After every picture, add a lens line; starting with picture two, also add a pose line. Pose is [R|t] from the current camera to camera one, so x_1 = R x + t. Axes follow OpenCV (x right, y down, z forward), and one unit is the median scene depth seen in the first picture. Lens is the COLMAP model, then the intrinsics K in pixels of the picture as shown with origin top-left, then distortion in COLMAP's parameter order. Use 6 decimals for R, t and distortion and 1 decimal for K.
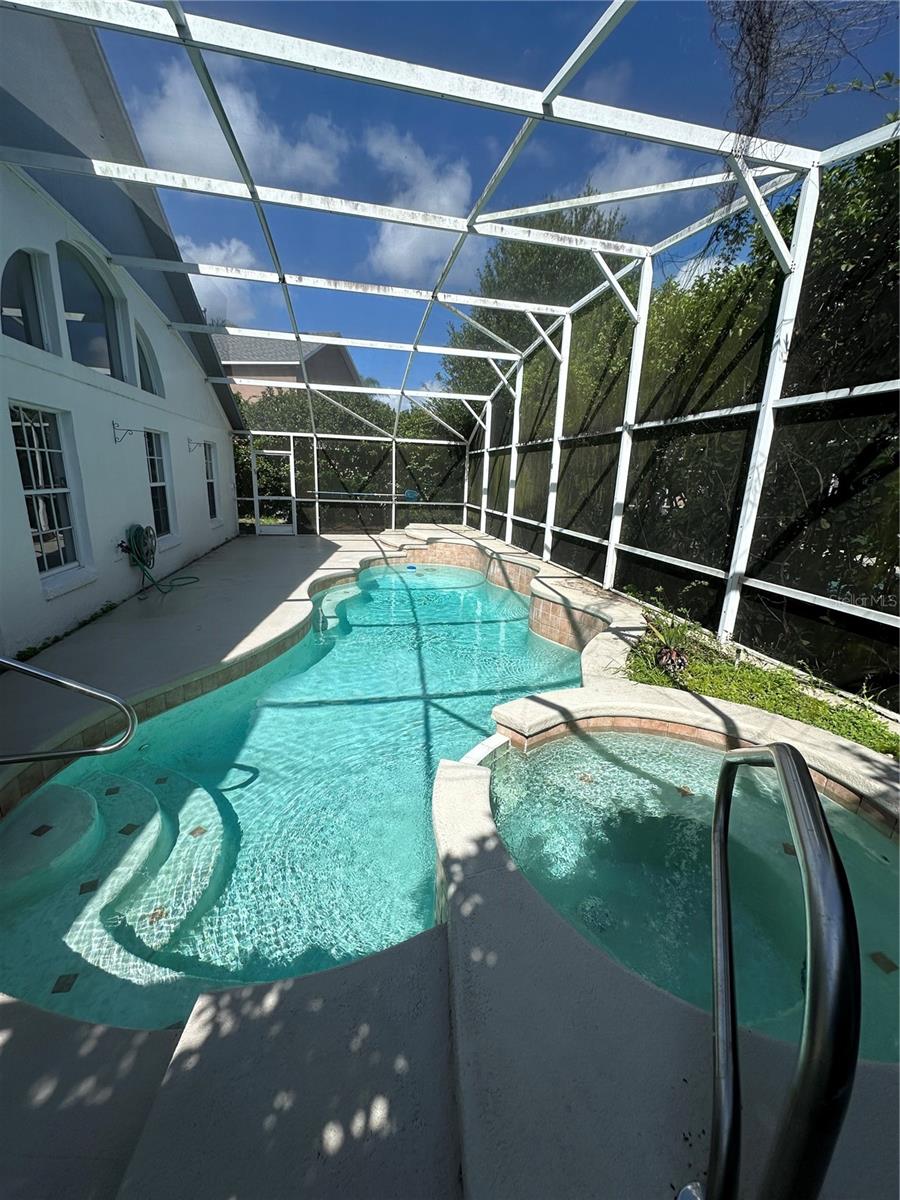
lens RADIAL K [[477.4, 0, 450.9], [0, 477.4, 594.8], [0, 0, 1]] dist [-0.003761, 0.000740]
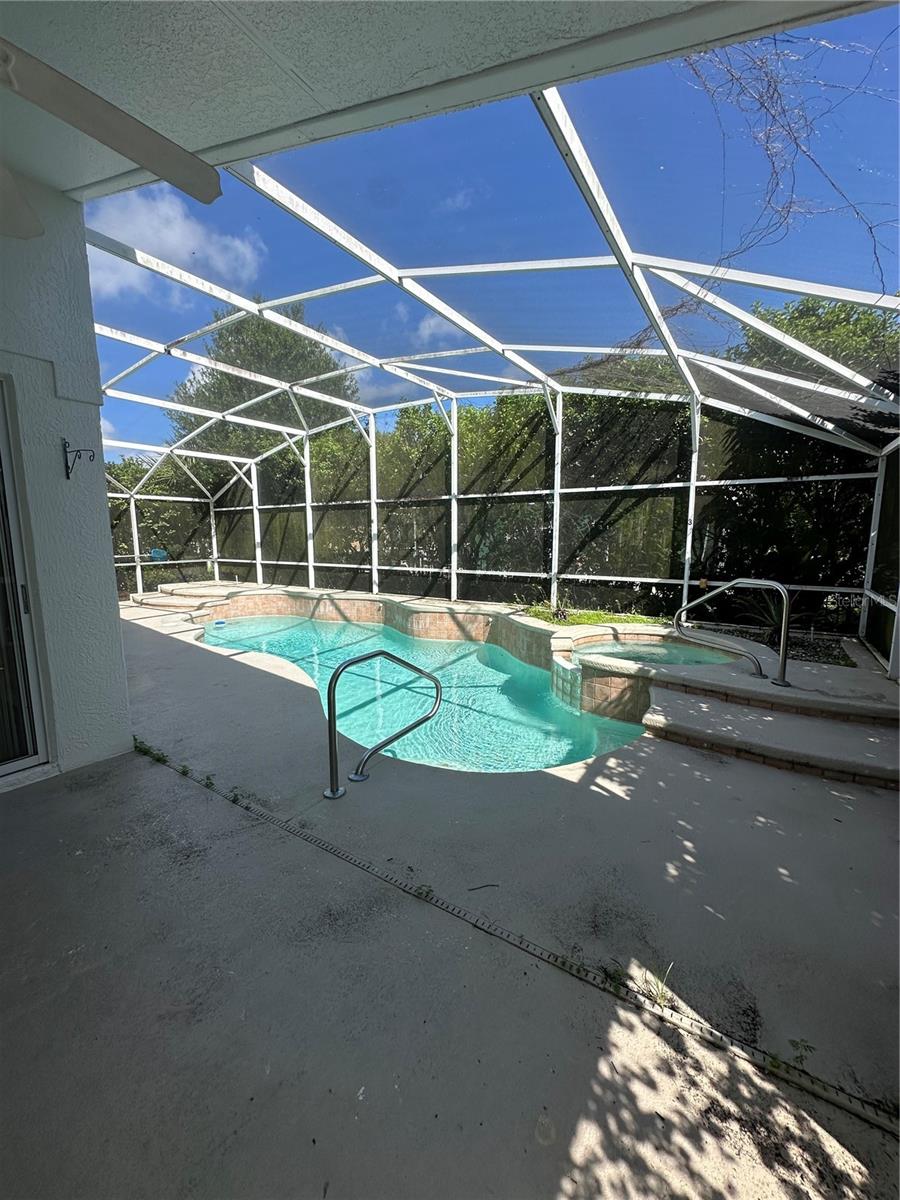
lens RADIAL K [[477.4, 0, 448.1], [0, 477.4, 593.1], [0, 0, 1]] dist [-0.003761, 0.000740]
pose [[0.712052, -0.125984, 0.690732, -0.634580], [0.198259, 0.979814, -0.025668, -0.000409], [-0.673555, 0.155220, 0.722655, -0.066714]]
